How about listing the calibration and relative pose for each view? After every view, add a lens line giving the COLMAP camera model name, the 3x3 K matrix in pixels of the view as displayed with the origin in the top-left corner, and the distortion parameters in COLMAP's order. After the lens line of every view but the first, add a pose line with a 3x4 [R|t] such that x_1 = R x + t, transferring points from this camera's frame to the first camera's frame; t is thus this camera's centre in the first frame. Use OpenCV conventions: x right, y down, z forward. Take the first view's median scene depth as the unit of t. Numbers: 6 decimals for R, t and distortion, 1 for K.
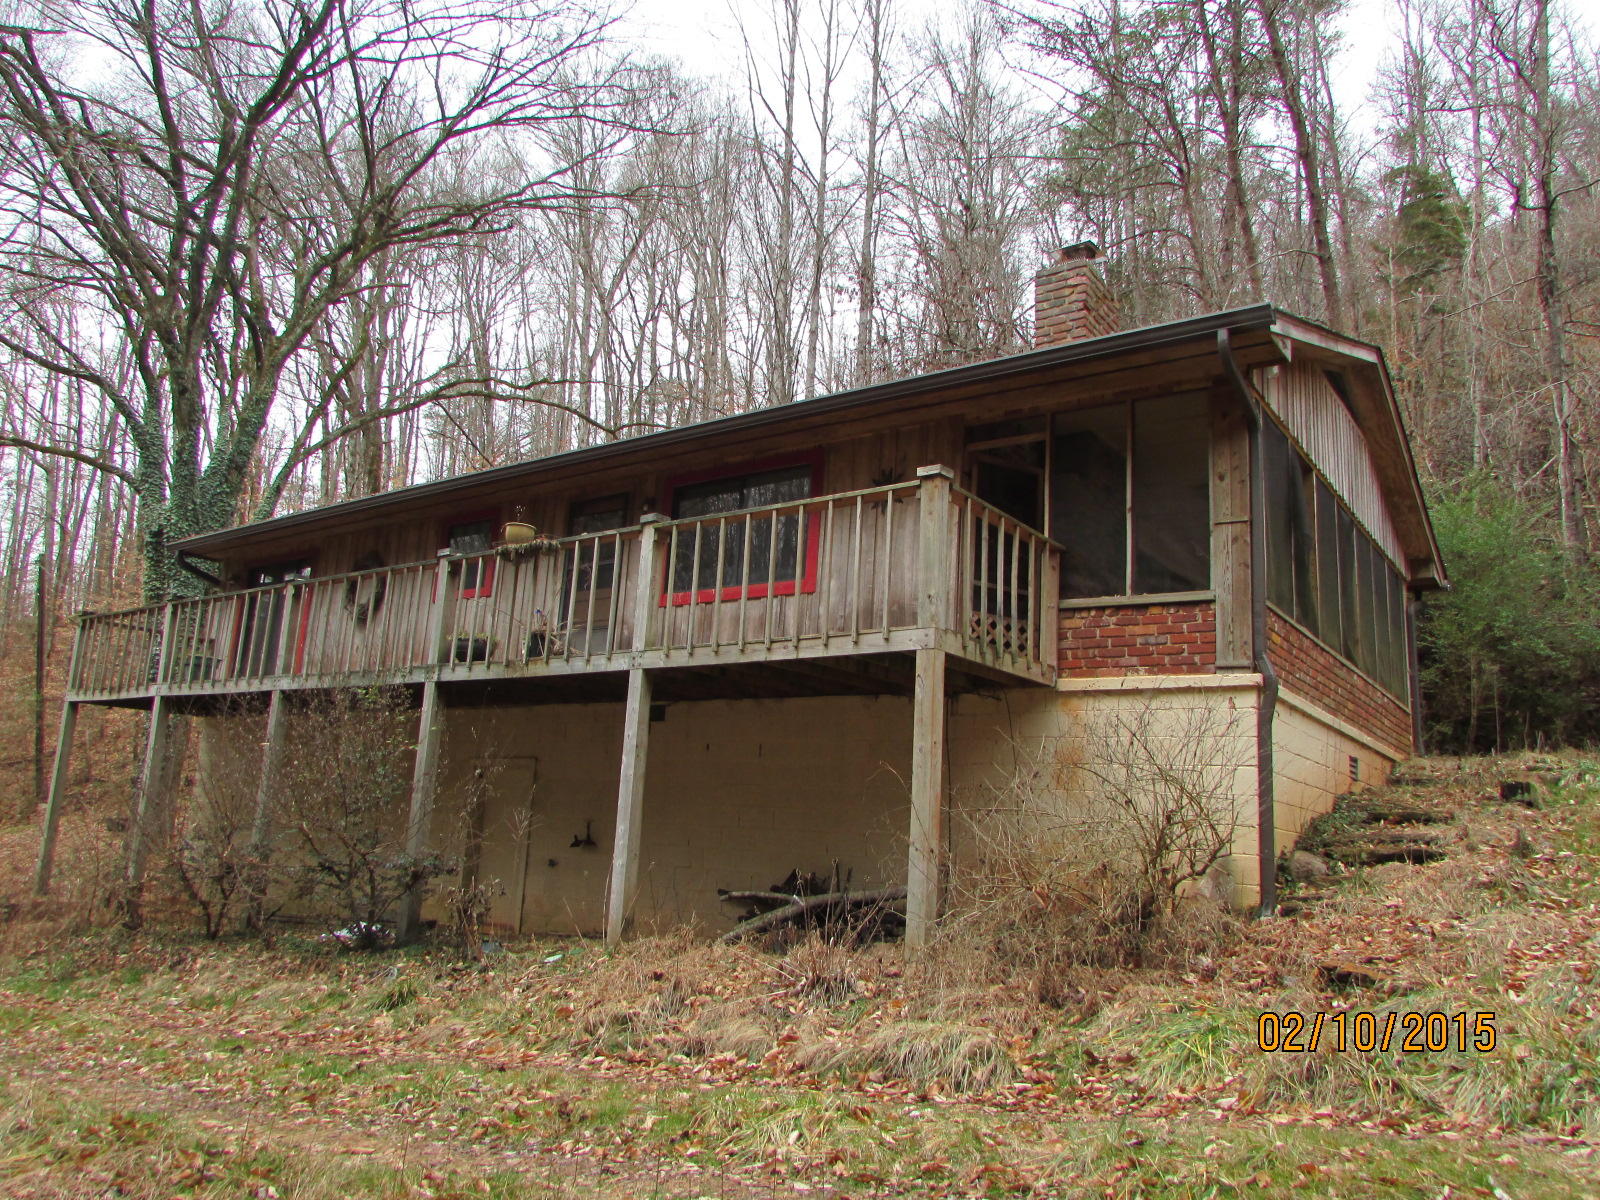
lens RADIAL K [[1132.6, 0, 800.9], [0, 1132.6, 589.2], [0, 0, 1]] dist [-0.033120, 0.008475]
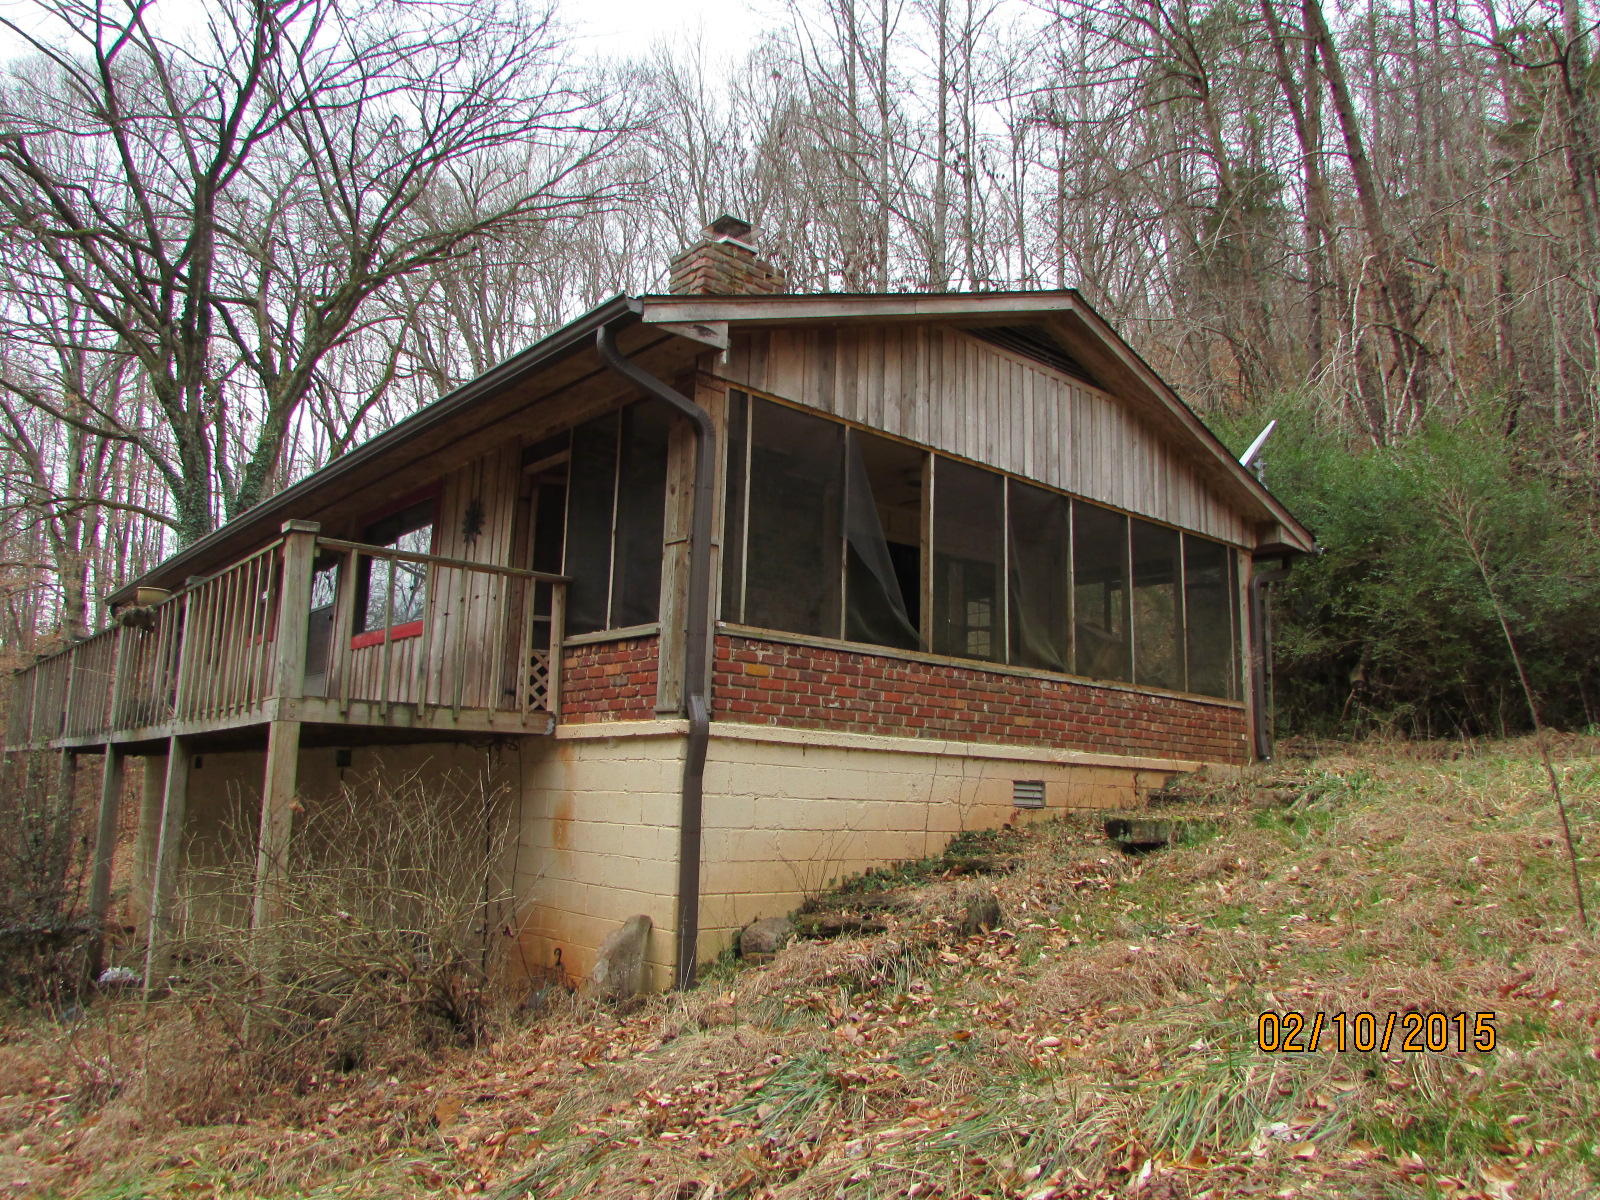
lens RADIAL K [[1135.2, 0, 798.9], [0, 1135.2, 596.3], [0, 0, 1]] dist [-0.010408, 0.000831]
pose [[0.977475, -0.074771, -0.197362, 0.612092], [0.080356, 0.996557, 0.020434, -0.027187], [0.195155, -0.035833, 0.980118, 0.151981]]
